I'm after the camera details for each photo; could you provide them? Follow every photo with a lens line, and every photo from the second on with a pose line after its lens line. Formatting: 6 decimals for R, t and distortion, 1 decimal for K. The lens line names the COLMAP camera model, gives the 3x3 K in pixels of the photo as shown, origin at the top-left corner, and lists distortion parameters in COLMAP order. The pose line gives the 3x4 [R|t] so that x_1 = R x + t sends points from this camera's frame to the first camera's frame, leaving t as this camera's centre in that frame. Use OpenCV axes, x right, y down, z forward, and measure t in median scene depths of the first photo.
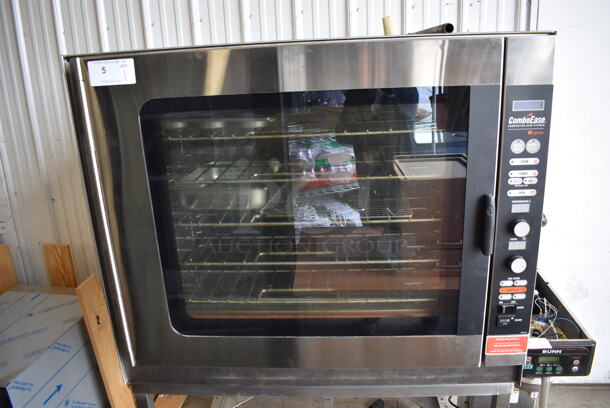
lens RADIAL K [[473.6, 0, 305.8], [0, 473.6, 201.6], [0, 0, 1]] dist [-0.104711, 0.037545]
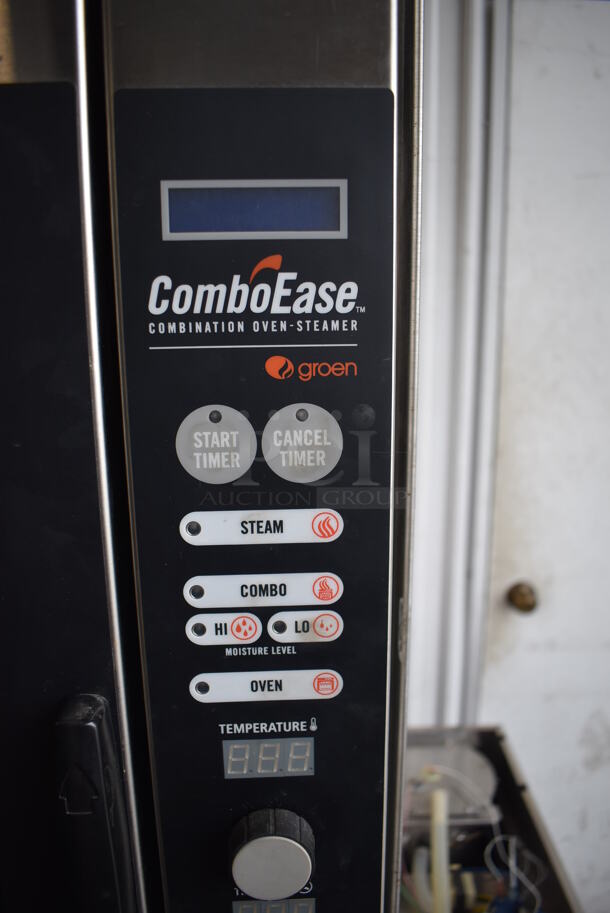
lens RADIAL K [[708.8, 0, 305.8], [0, 708.8, 458.8], [0, 0, 1]] dist [-0.104711, 0.037545]
pose [[0.993086, 0.012697, 0.116696, 0.391302], [-0.004128, 0.997296, -0.073374, -0.079674], [-0.117312, 0.072385, 0.990454, 0.617670]]
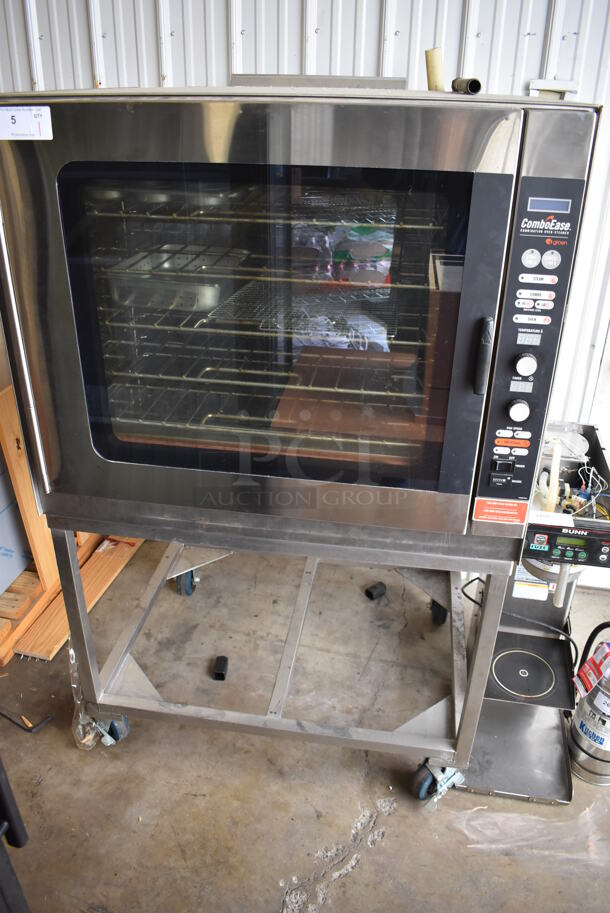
lens RADIAL K [[708.8, 0, 304.1], [0, 708.8, 455.4], [0, 0, 1]] dist [-0.104711, 0.037545]
pose [[0.994252, 0.094982, -0.049408, 0.144715], [-0.083075, 0.975522, 0.203607, -0.002947], [0.067537, -0.198332, 0.977805, -0.190101]]
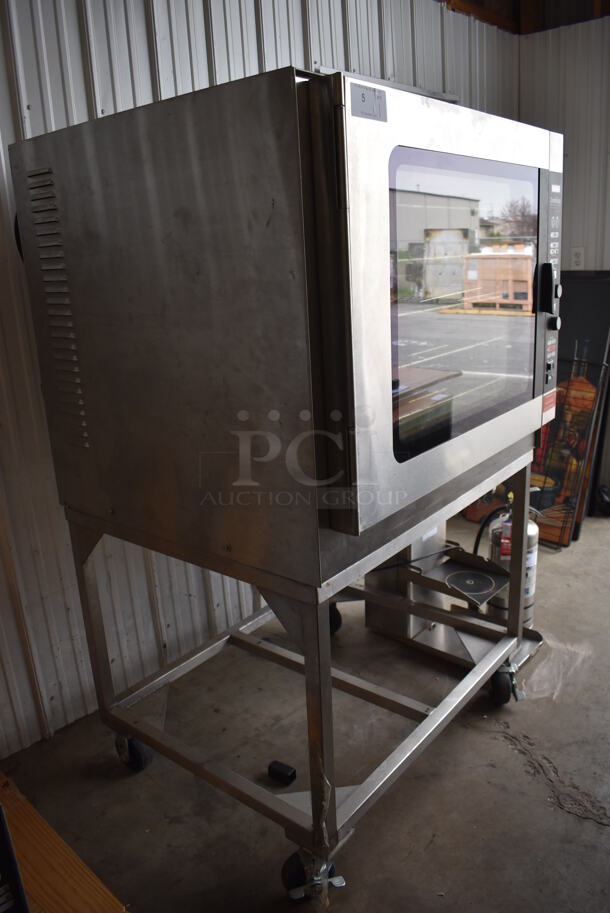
lens RADIAL K [[708.8, 0, 305.9], [0, 708.8, 458.3], [0, 0, 1]] dist [-0.104711, 0.037545]
pose [[0.578827, -0.220339, 0.785118, -1.297653], [0.262418, 0.961918, 0.076490, 0.149606], [-0.772073, 0.161755, 0.614605, 0.401985]]
